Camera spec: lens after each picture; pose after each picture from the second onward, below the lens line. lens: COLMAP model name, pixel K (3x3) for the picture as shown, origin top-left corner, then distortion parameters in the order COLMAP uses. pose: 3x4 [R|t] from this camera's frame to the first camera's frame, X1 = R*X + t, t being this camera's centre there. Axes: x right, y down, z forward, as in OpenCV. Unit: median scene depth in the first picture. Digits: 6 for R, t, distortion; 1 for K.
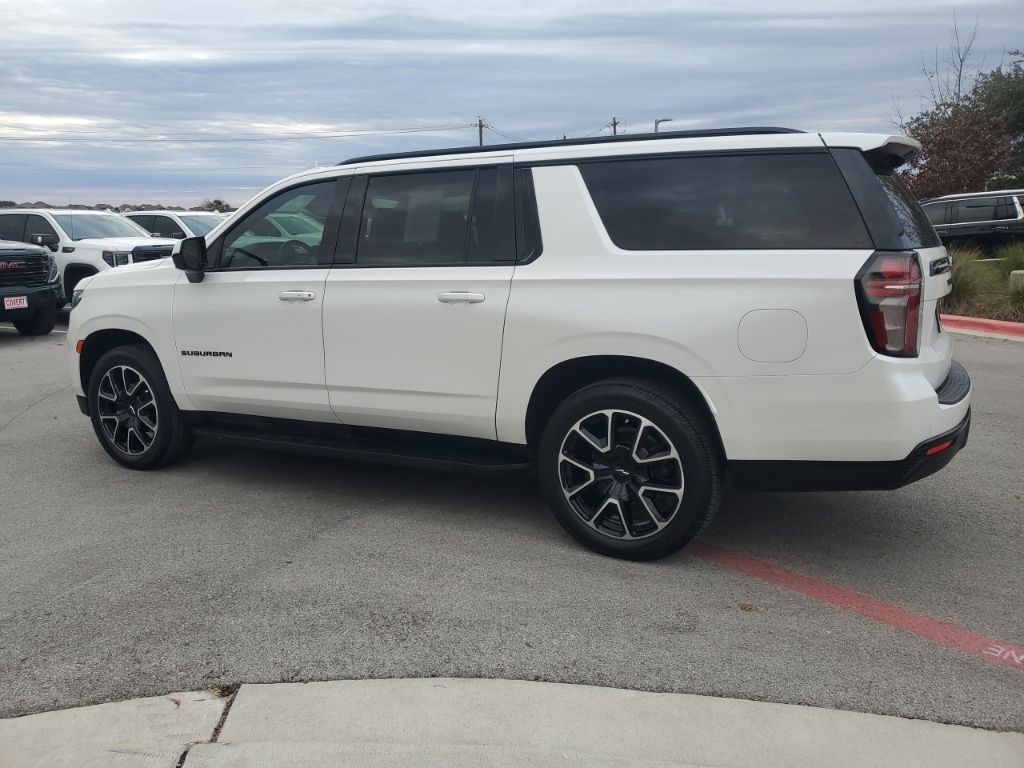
lens RADIAL K [[791.3, 0, 508.8], [0, 791.3, 379.4], [0, 0, 1]] dist [0.027277, -0.003796]
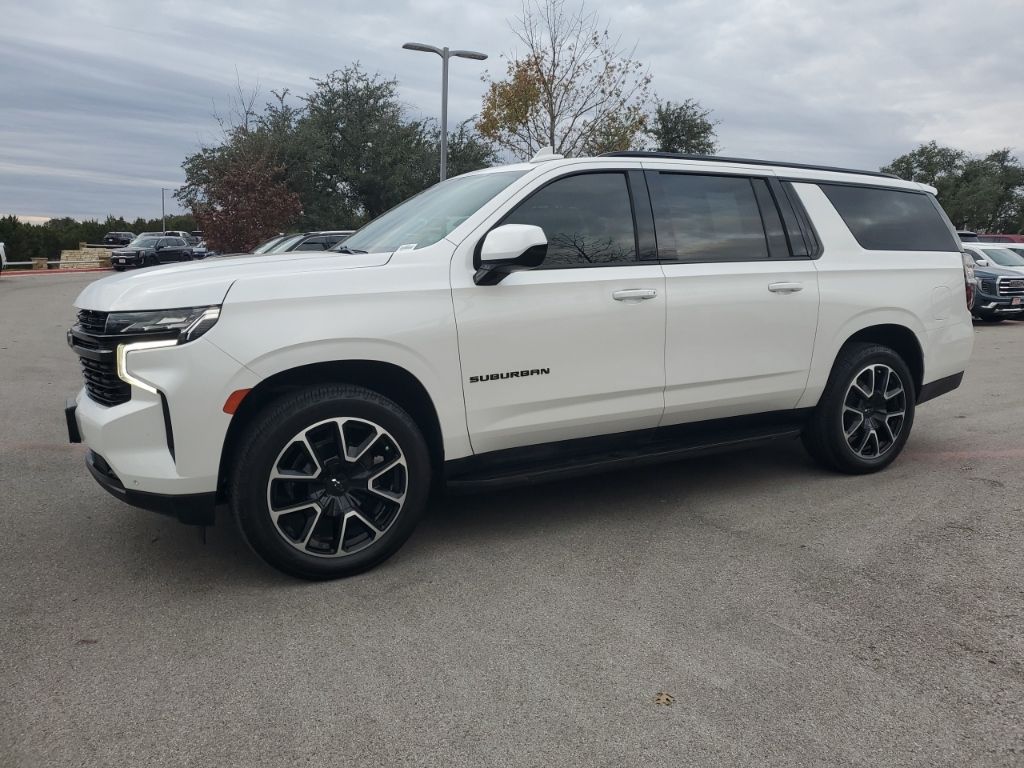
lens RADIAL K [[791.3, 0, 511.3], [0, 791.3, 389.7], [0, 0, 1]] dist [0.027277, -0.003796]
pose [[0.534660, -0.114395, 0.837289, -1.313756], [0.142415, 0.988822, 0.044158, -0.066883], [-0.832981, 0.095633, 0.544975, 0.739272]]
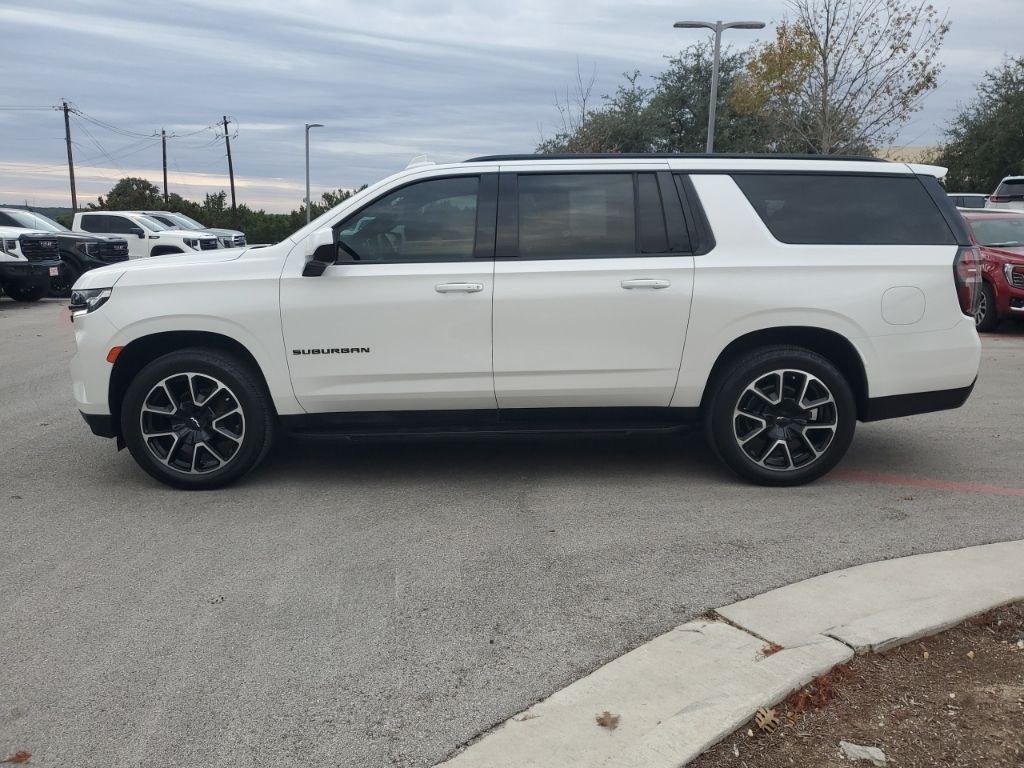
lens RADIAL K [[791.3, 0, 507.3], [0, 791.3, 394.2], [0, 0, 1]] dist [0.027277, -0.003796]
pose [[0.872252, -0.075811, 0.483145, -0.839564], [0.071702, 0.997061, 0.027003, 0.010750], [-0.483772, 0.011089, 0.875124, 0.089647]]
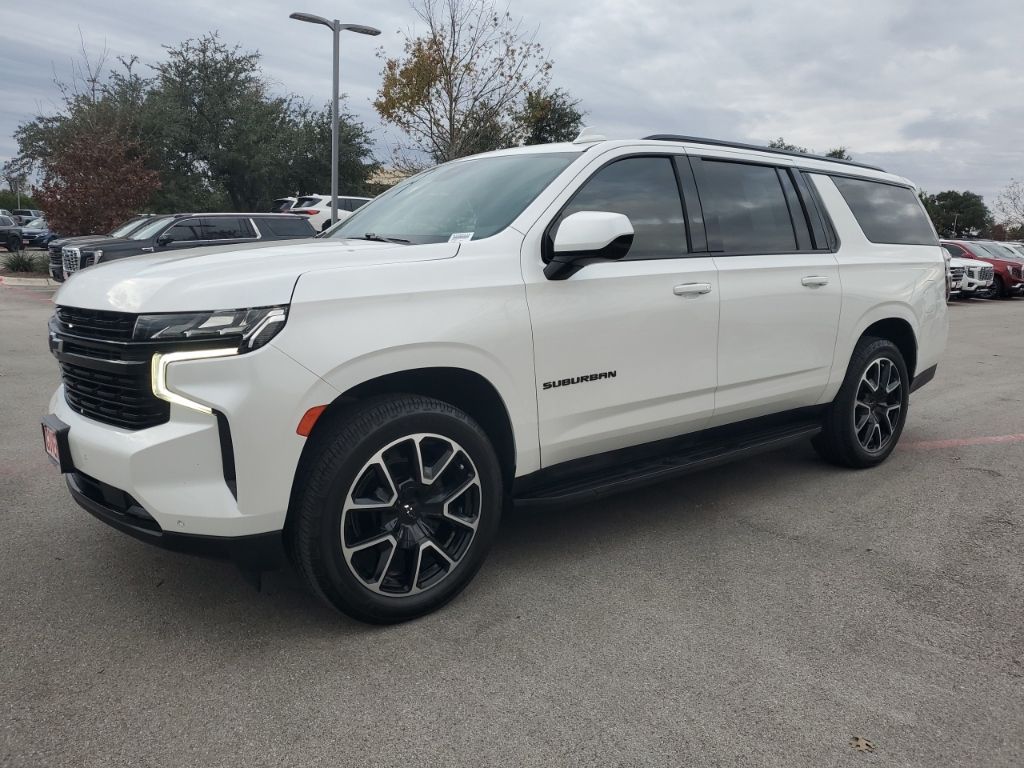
lens RADIAL K [[791.3, 0, 505.3], [0, 791.3, 390.7], [0, 0, 1]] dist [0.027277, -0.003796]
pose [[0.382034, -0.138443, 0.913720, -1.334899], [0.149611, 0.984938, 0.086680, -0.119304], [-0.911957, 0.103588, 0.396993, 1.002457]]
